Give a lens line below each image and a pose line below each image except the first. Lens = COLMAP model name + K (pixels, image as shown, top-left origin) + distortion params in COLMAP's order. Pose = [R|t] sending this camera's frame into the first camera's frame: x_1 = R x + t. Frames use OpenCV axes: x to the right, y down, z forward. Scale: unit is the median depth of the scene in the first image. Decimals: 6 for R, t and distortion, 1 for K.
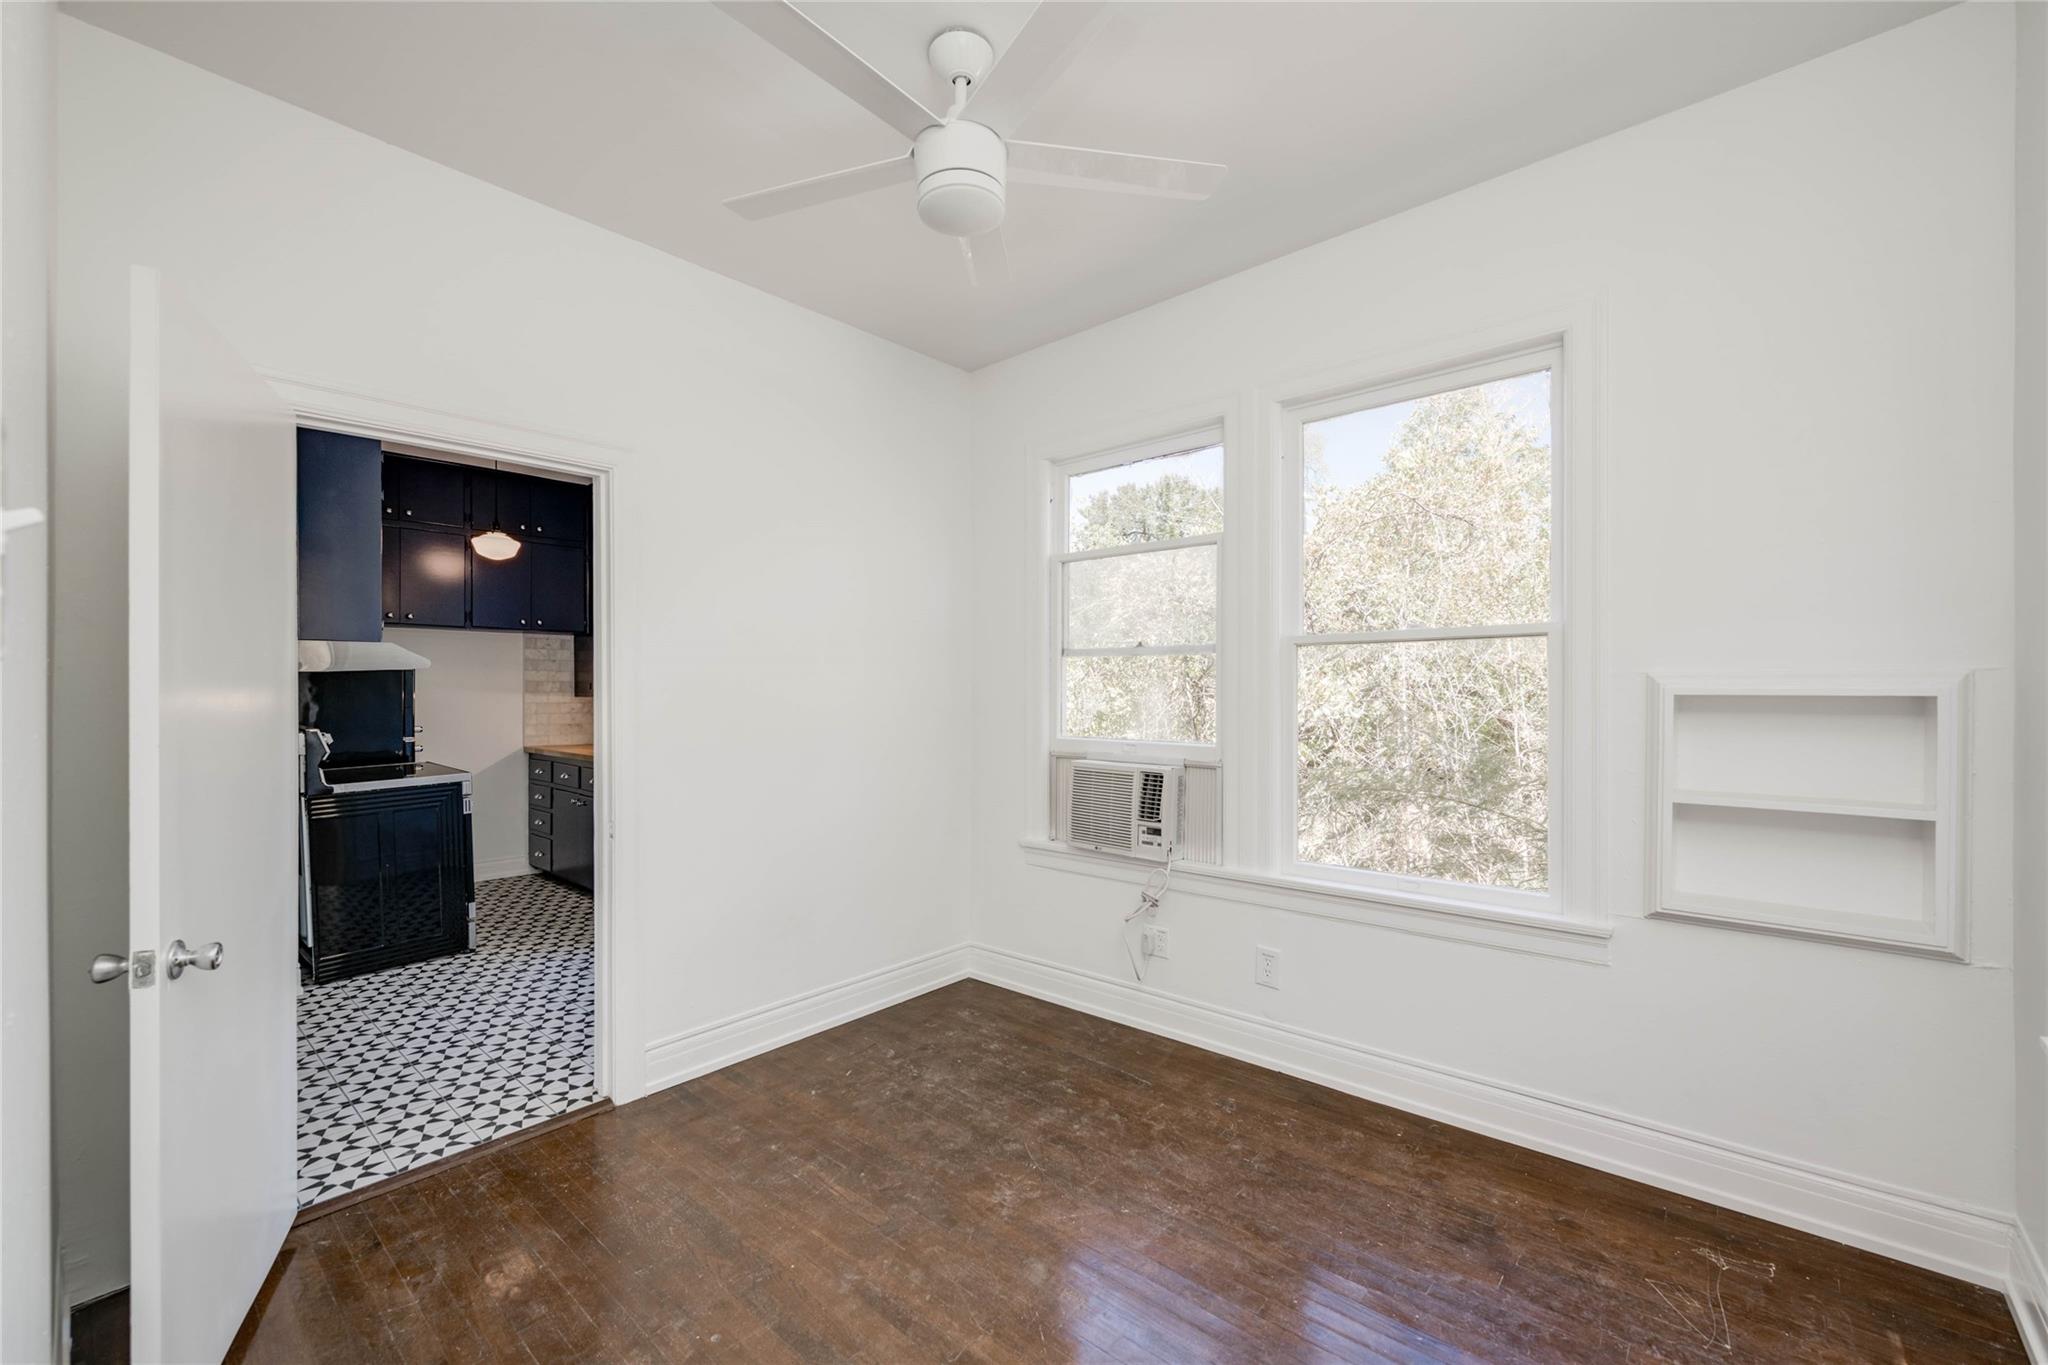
lens RADIAL K [[849.0, 0, 1031.8], [0, 849.0, 686.8], [0, 0, 1]] dist [0.000680, 0.000325]
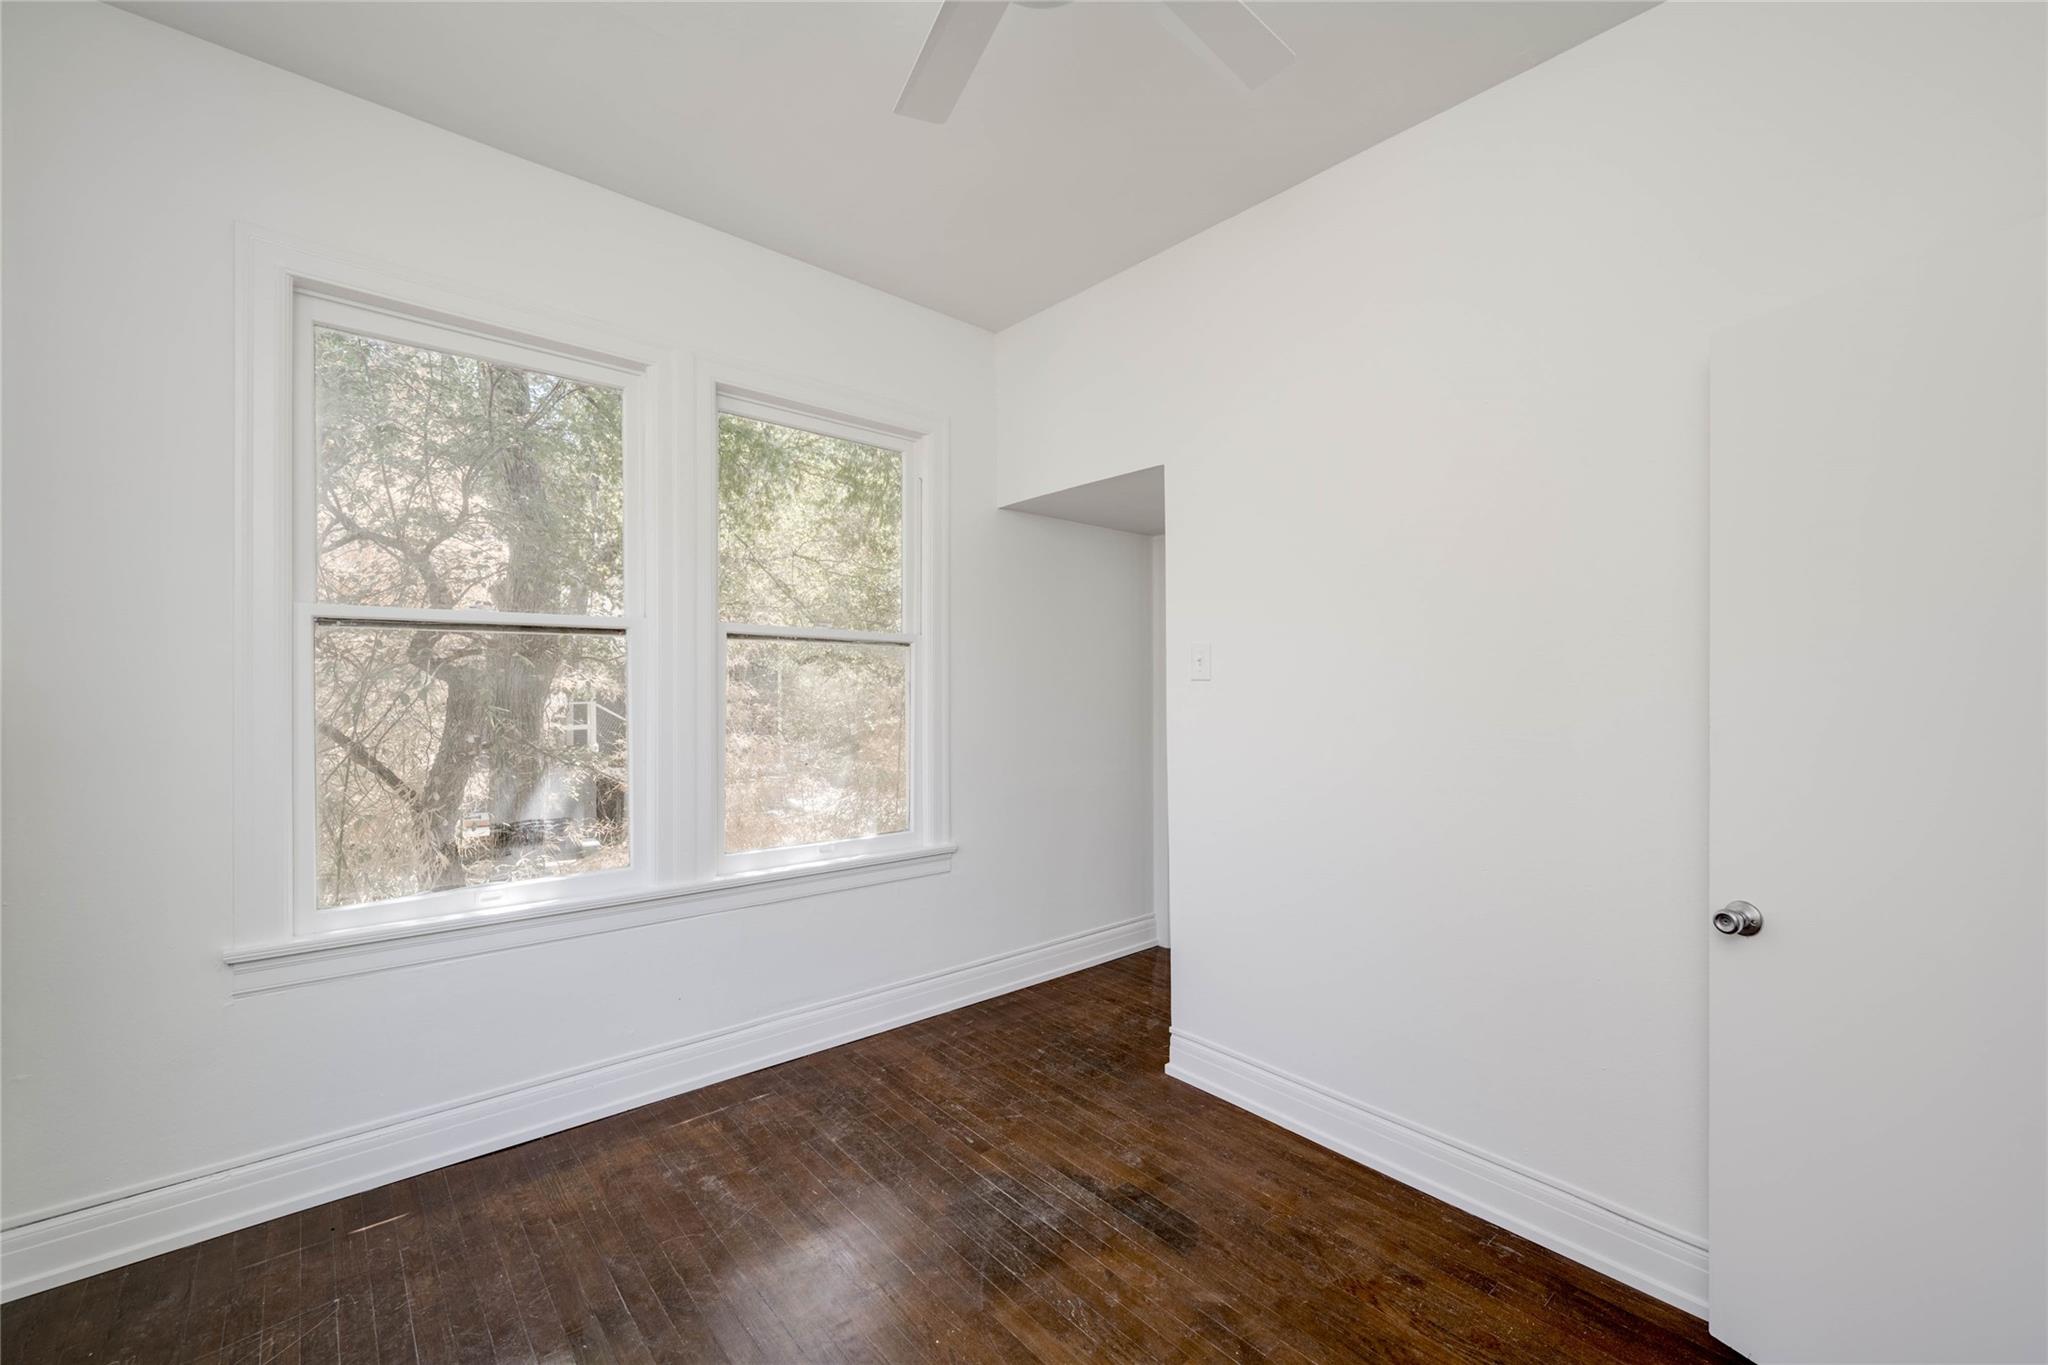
lens RADIAL K [[849.0, 0, 1030.8], [0, 849.0, 695.2], [0, 0, 1]] dist [0.000680, 0.000325]
pose [[-0.989823, 0.006841, 0.142138, -0.123544], [0.008792, 0.999876, 0.013100, 0.009575], [-0.142030, 0.014216, -0.989760, 1.201729]]
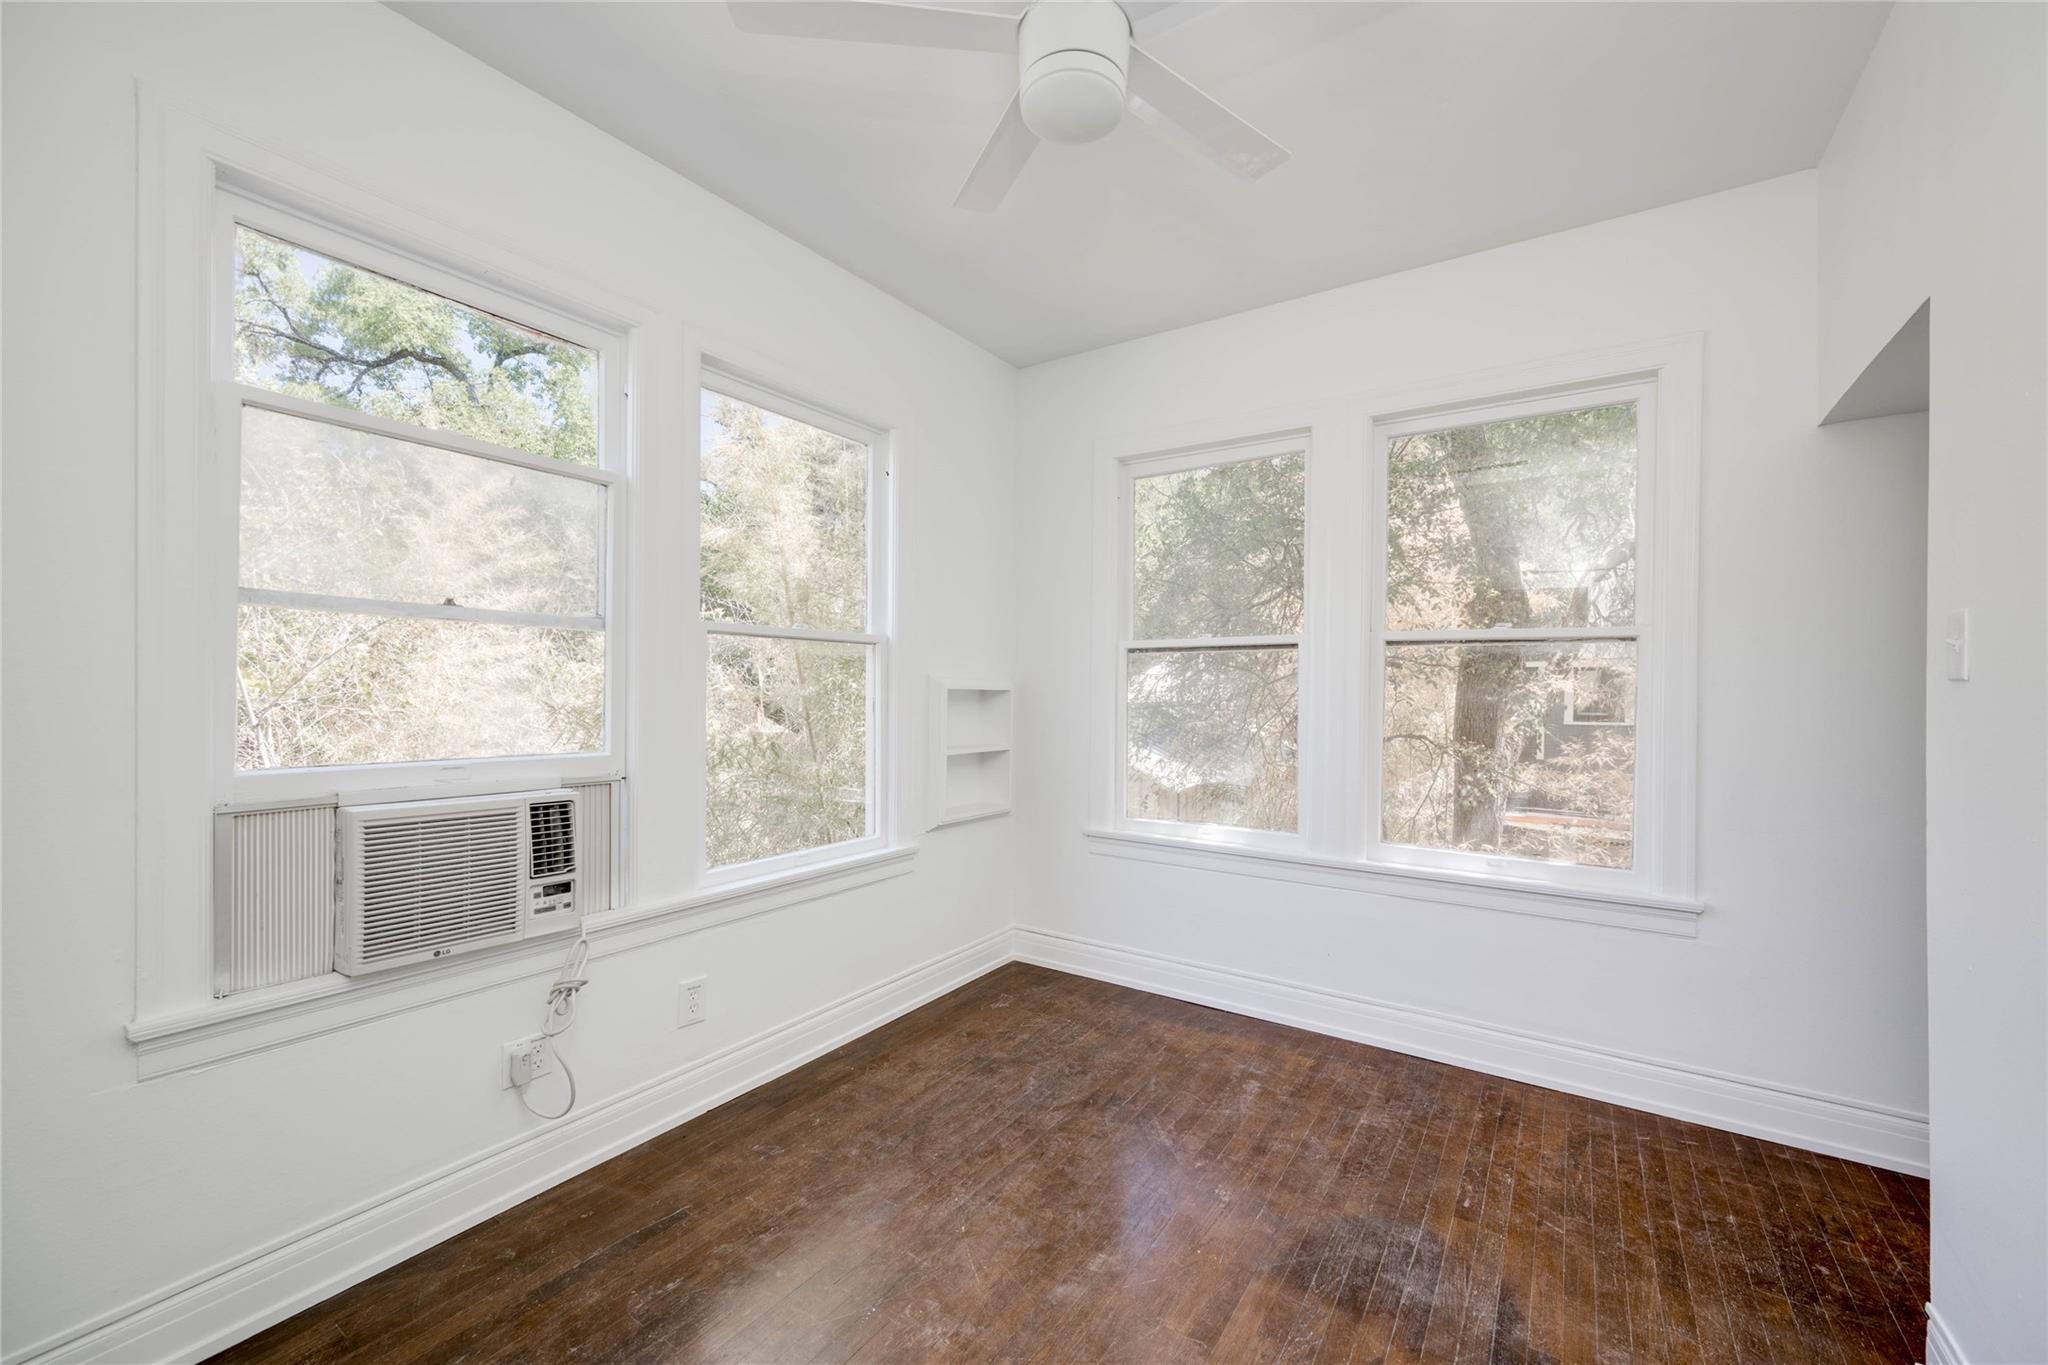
lens RADIAL K [[806.9, 0, 1025.4], [0, 806.9, 702.6], [0, 0, 1]] dist [0.013331, 0.000142]
pose [[-0.118902, -0.009099, 0.992864, -0.630581], [-0.003551, 0.999956, 0.008739, 0.018390], [-0.992900, -0.002486, -0.118929, 0.830052]]
